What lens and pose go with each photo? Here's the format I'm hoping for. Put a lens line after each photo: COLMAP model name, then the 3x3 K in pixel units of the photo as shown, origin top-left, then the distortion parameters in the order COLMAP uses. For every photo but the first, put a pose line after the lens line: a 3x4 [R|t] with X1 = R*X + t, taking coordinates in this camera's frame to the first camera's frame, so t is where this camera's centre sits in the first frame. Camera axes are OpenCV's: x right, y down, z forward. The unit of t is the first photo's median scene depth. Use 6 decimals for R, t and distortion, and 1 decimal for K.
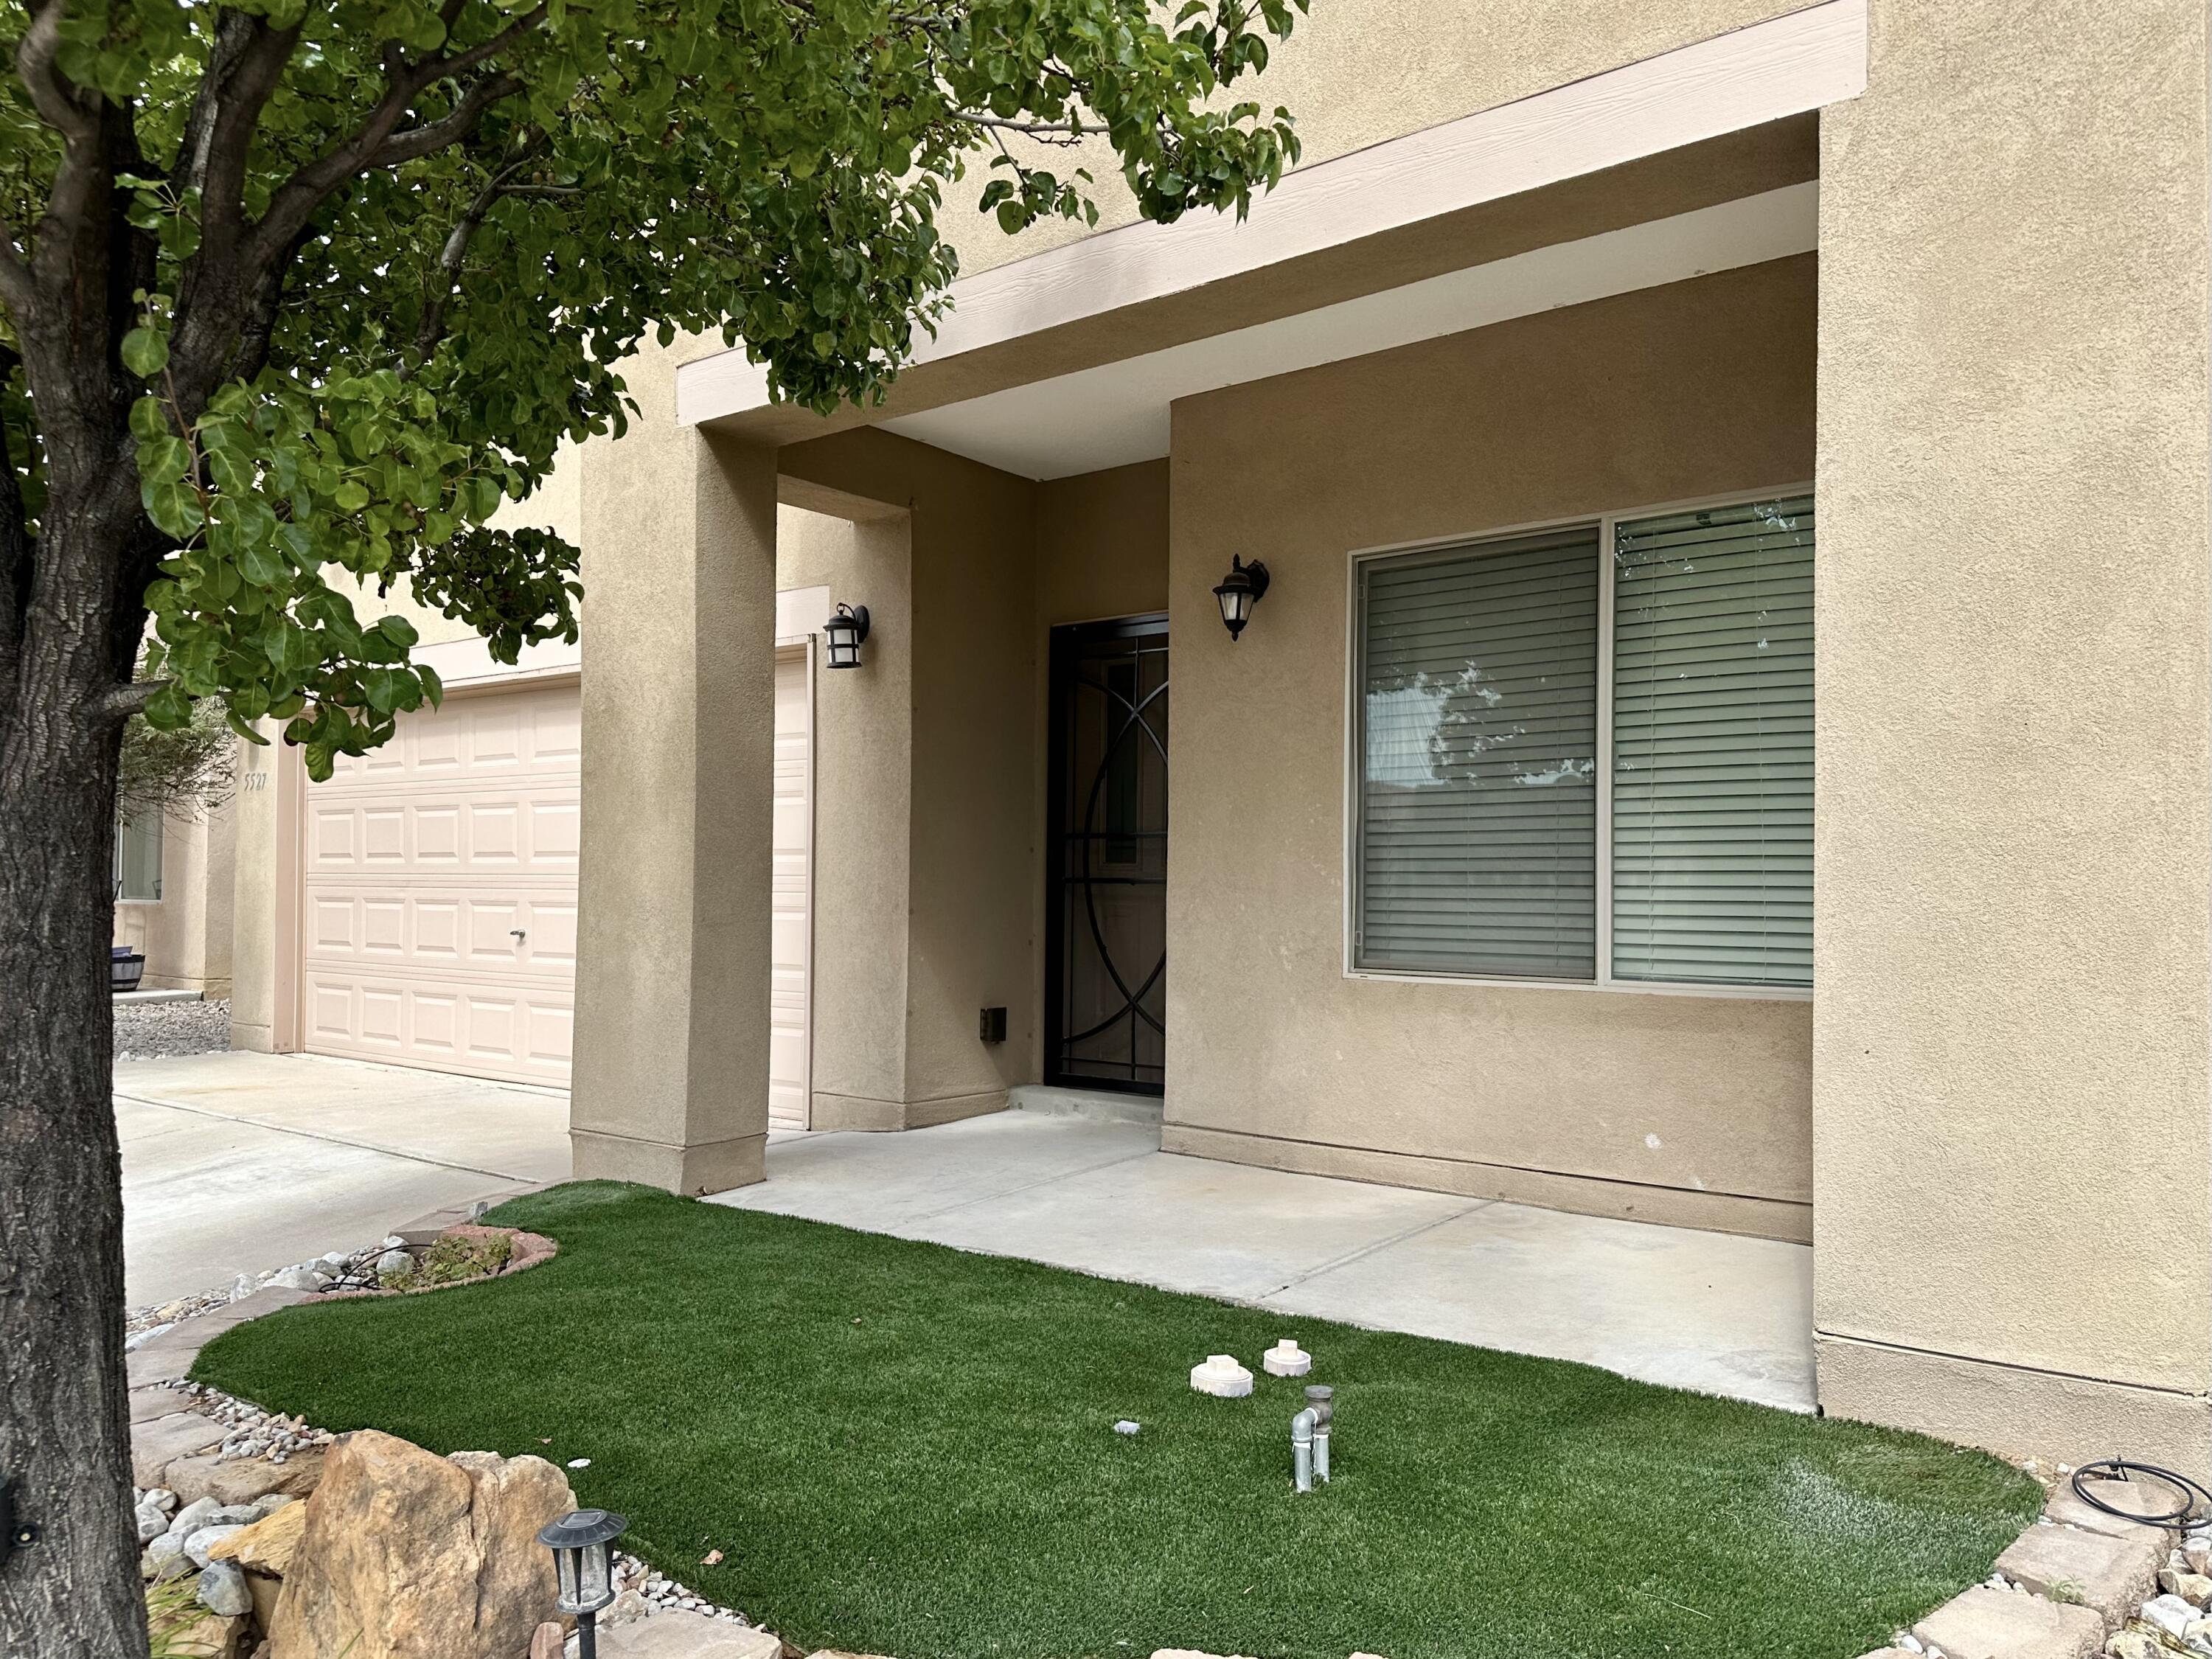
lens RADIAL K [[1547.0, 0, 1106.0], [0, 1547.0, 829.5], [0, 0, 1]] dist [0.131373, -0.213725]
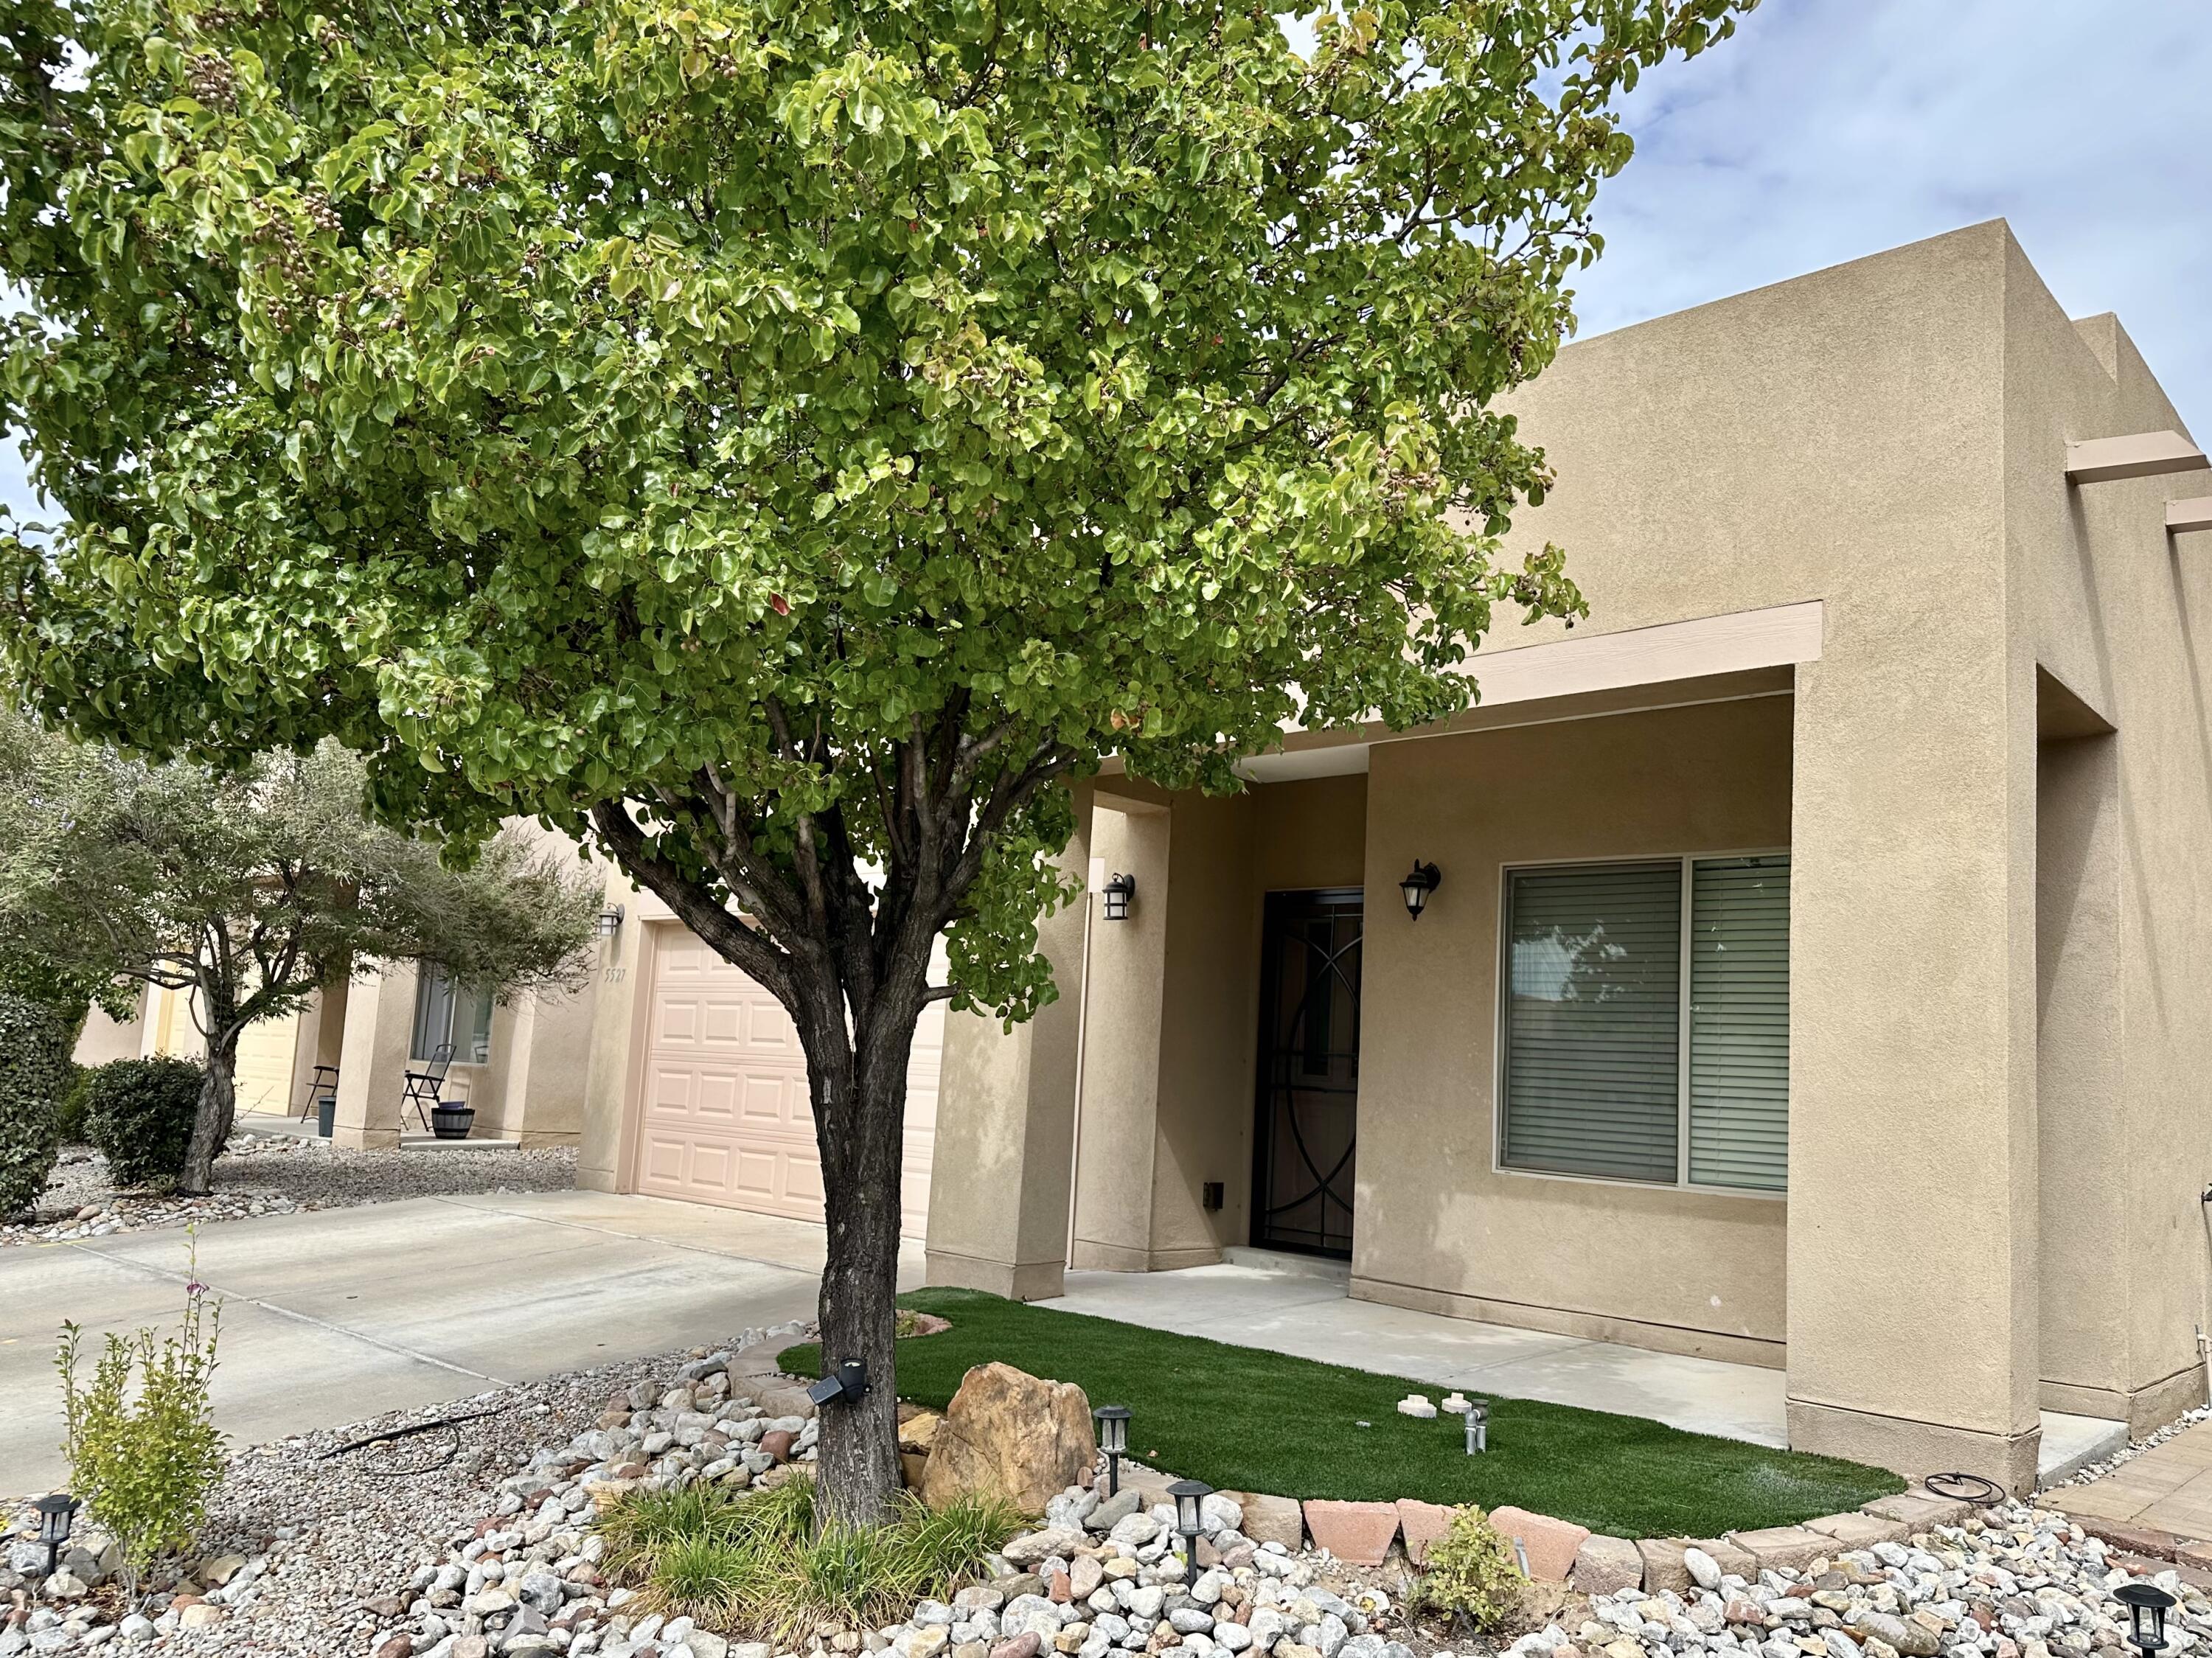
lens RADIAL K [[1557.9, 0, 1094.6], [0, 1557.9, 872.7], [0, 0, 1]] dist [0.183957, -0.365317]
pose [[0.995185, 0.036264, -0.091054, -0.076868], [-0.044627, 0.994800, -0.091551, -0.023737], [0.087260, 0.095173, 0.991629, -0.428862]]
